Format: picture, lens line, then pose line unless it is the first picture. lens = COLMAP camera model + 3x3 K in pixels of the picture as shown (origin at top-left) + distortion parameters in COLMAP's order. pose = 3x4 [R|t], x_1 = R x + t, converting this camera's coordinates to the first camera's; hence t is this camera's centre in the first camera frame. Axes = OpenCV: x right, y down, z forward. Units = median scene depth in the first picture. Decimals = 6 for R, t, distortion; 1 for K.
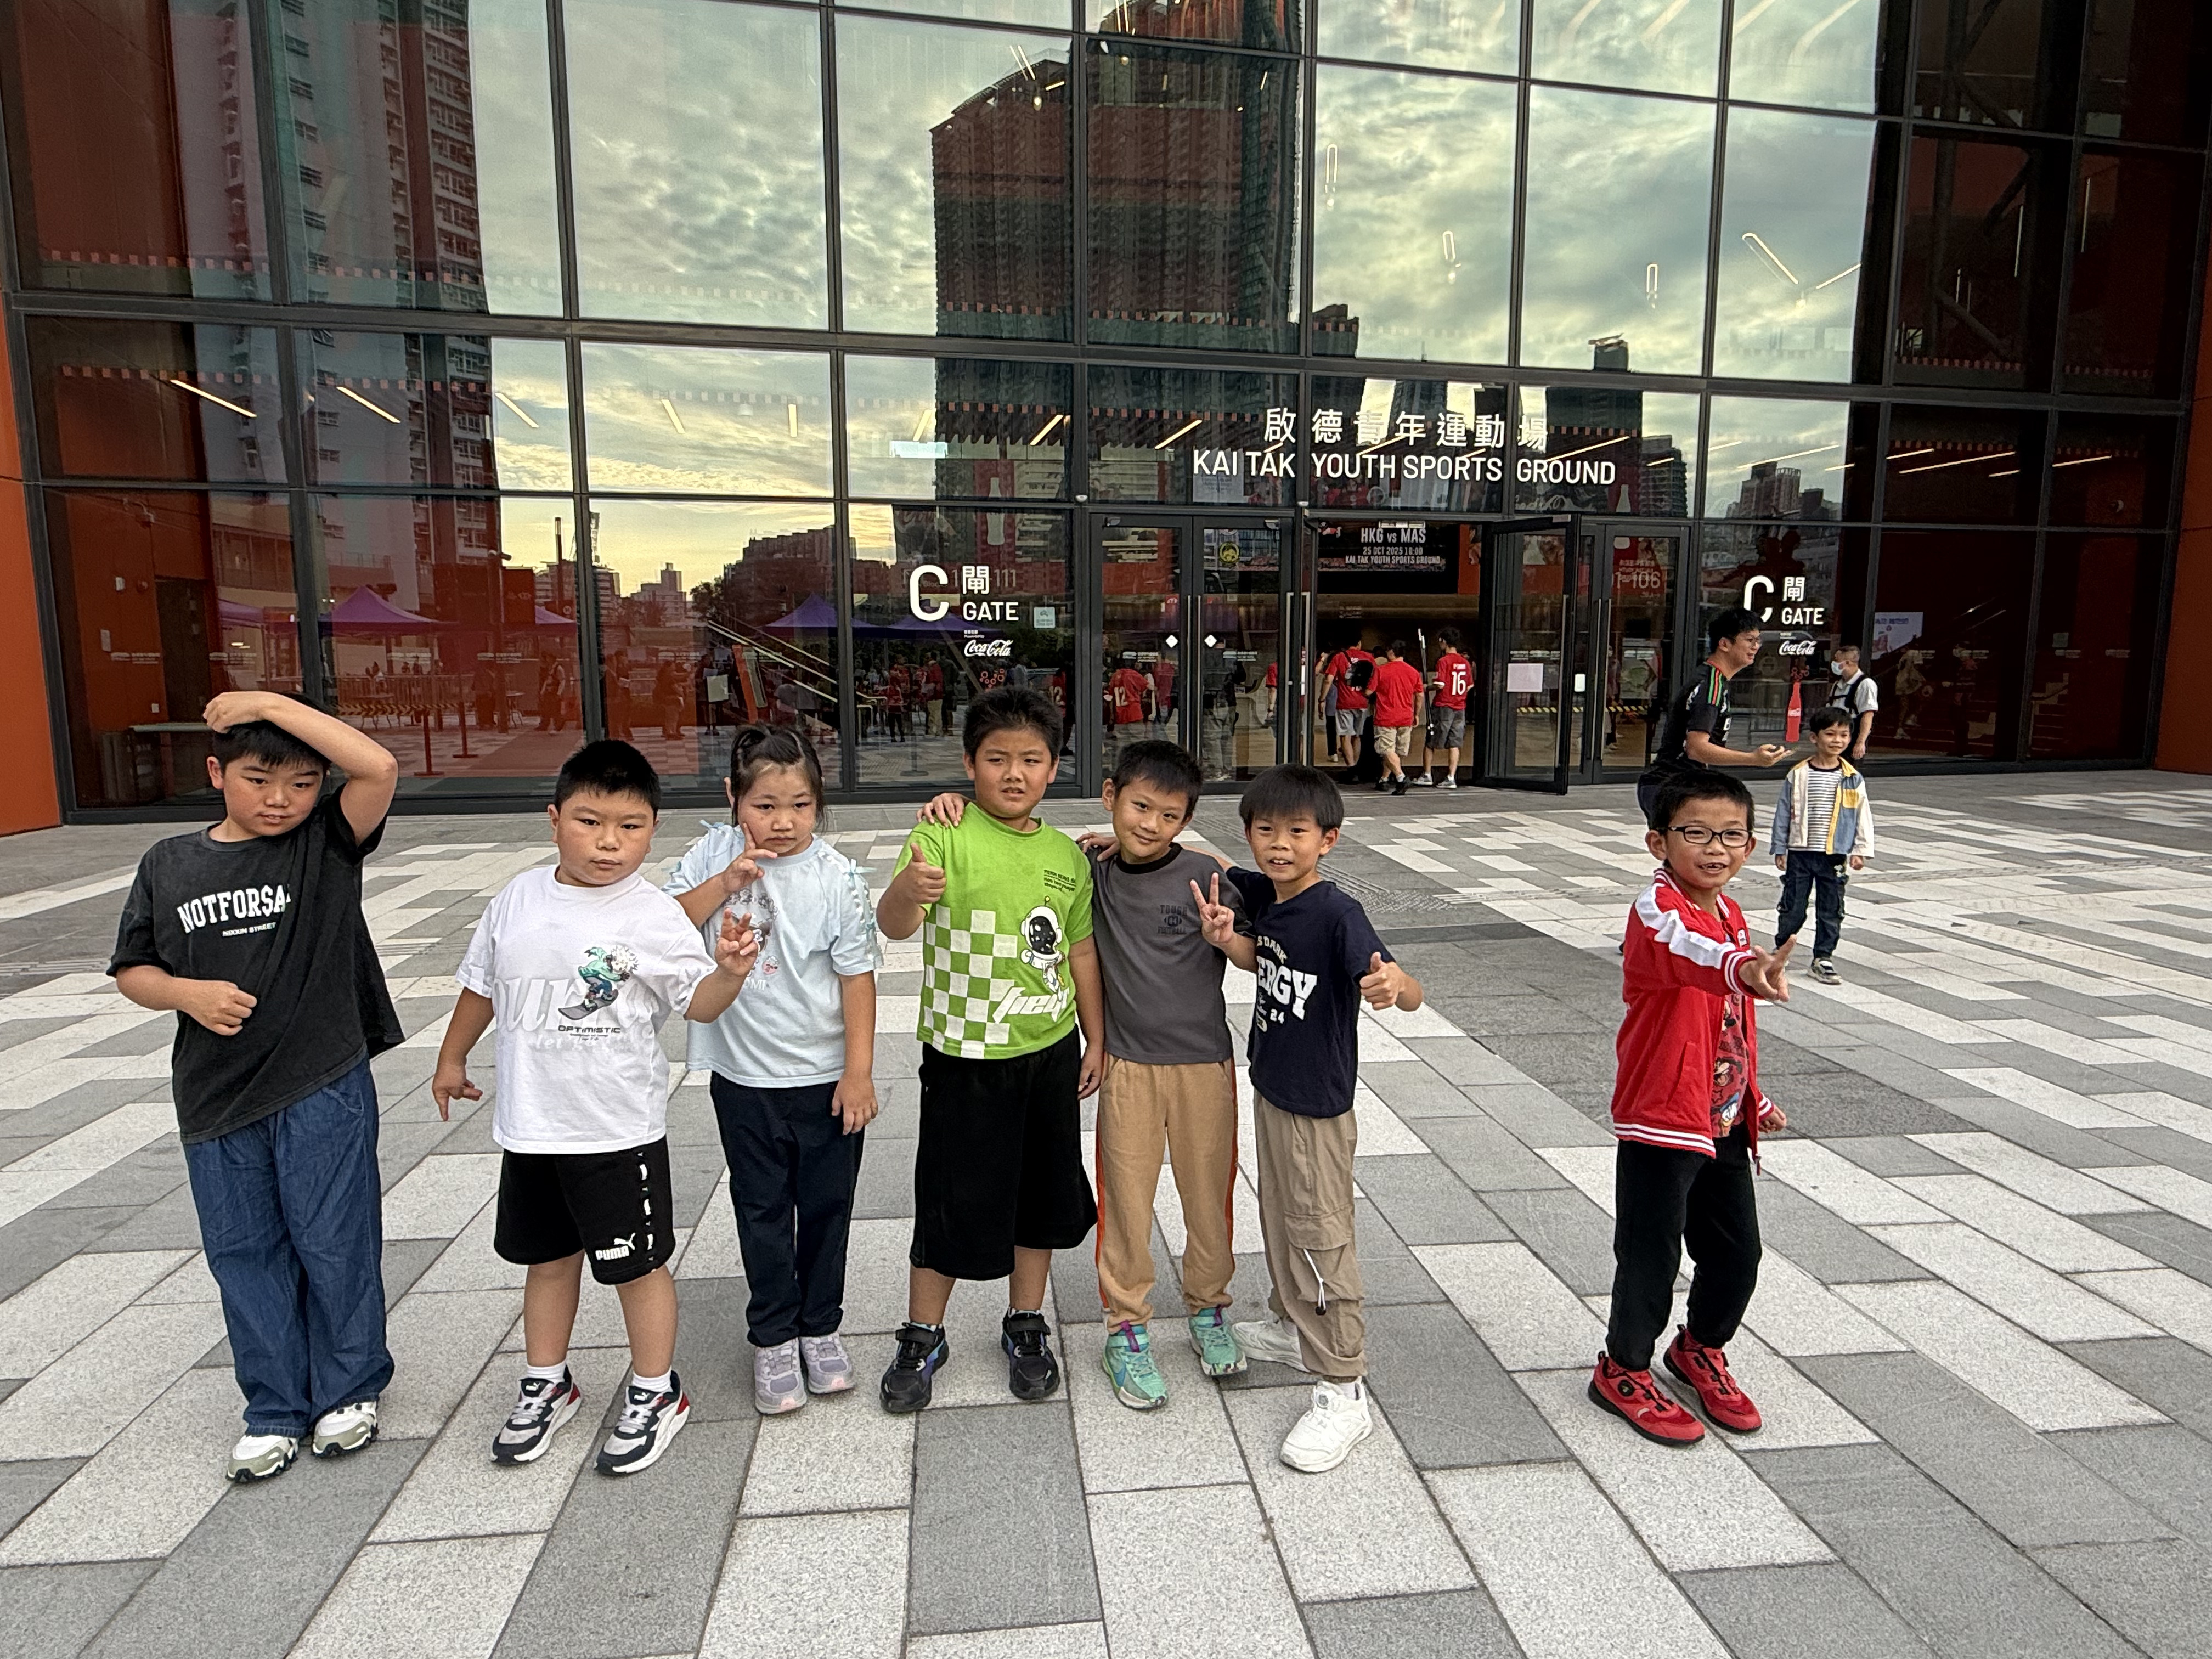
lens RADIAL K [[1287.0, 0, 1111.9], [0, 1287.0, 826.3], [0, 0, 1]] dist [-0.030400, -0.000443]
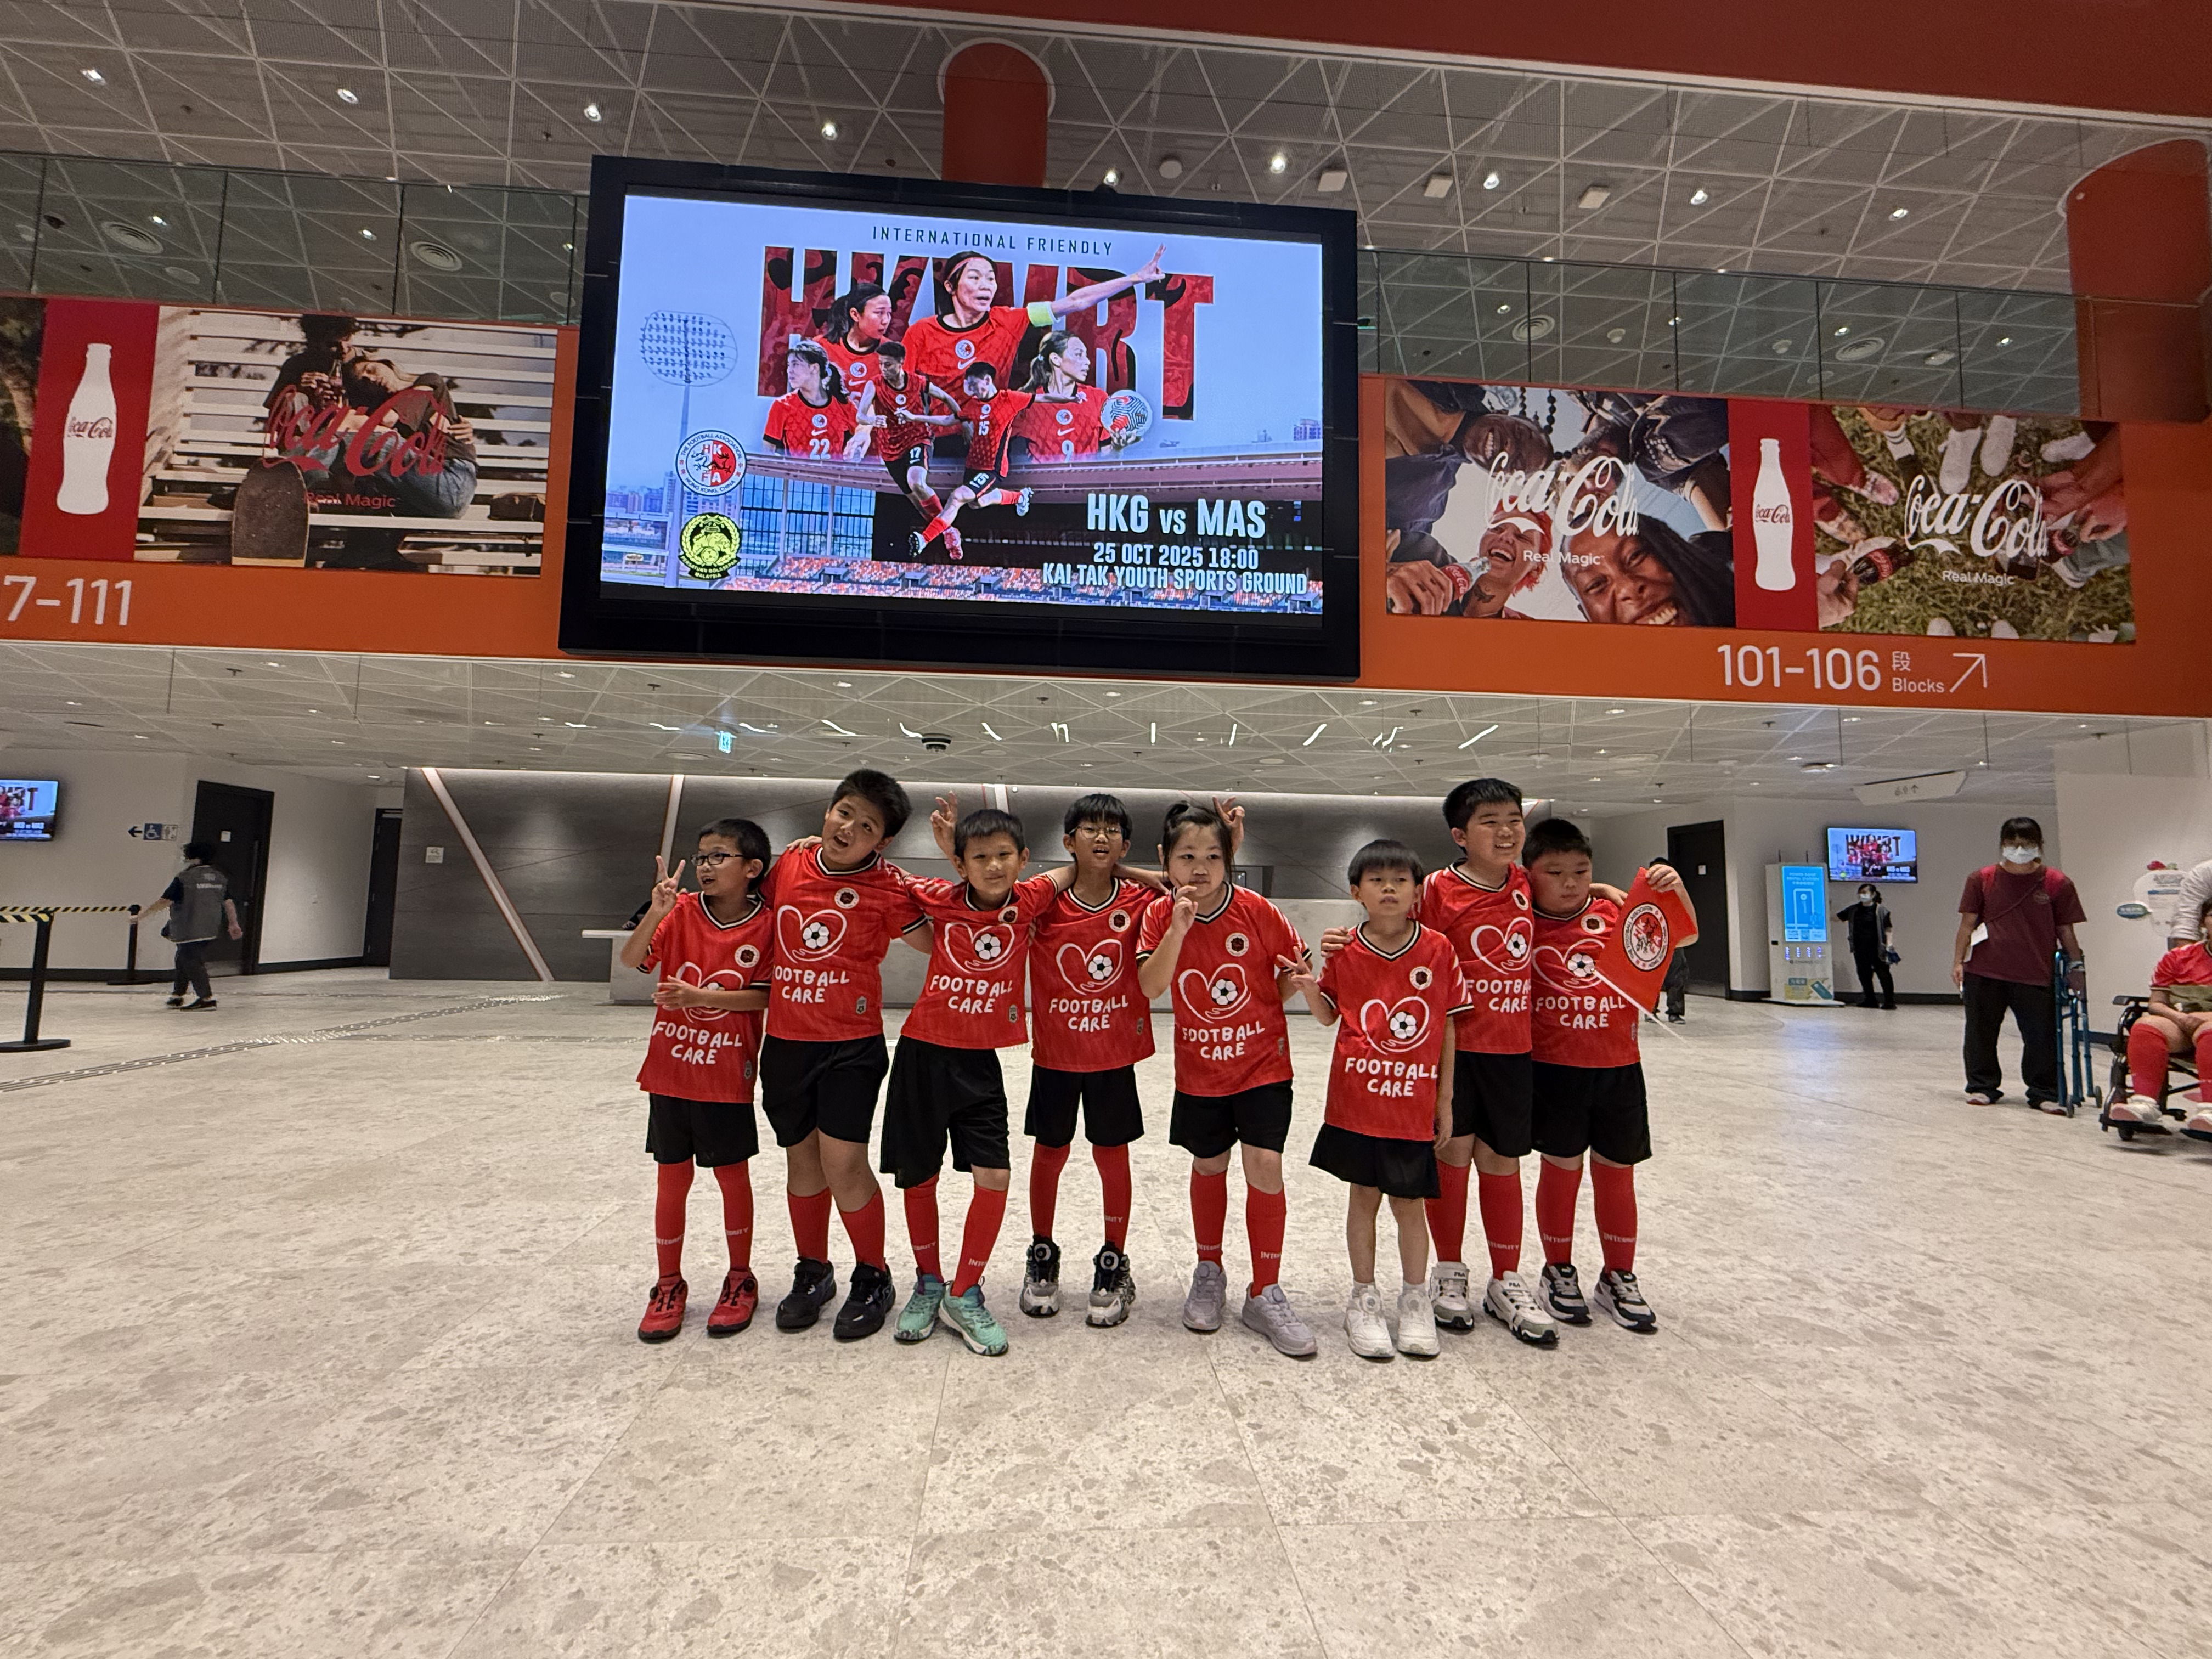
lens RADIAL K [[888.7, 0, 1102.9], [0, 888.7, 830.3], [0, 0, 1]] dist [-0.000565, -0.000026]
pose [[0.998601, 0.016840, -0.050122, 0.211052], [-0.027046, 0.977213, -0.210532, -0.082199], [0.045434, 0.211593, 0.976301, 0.761885]]
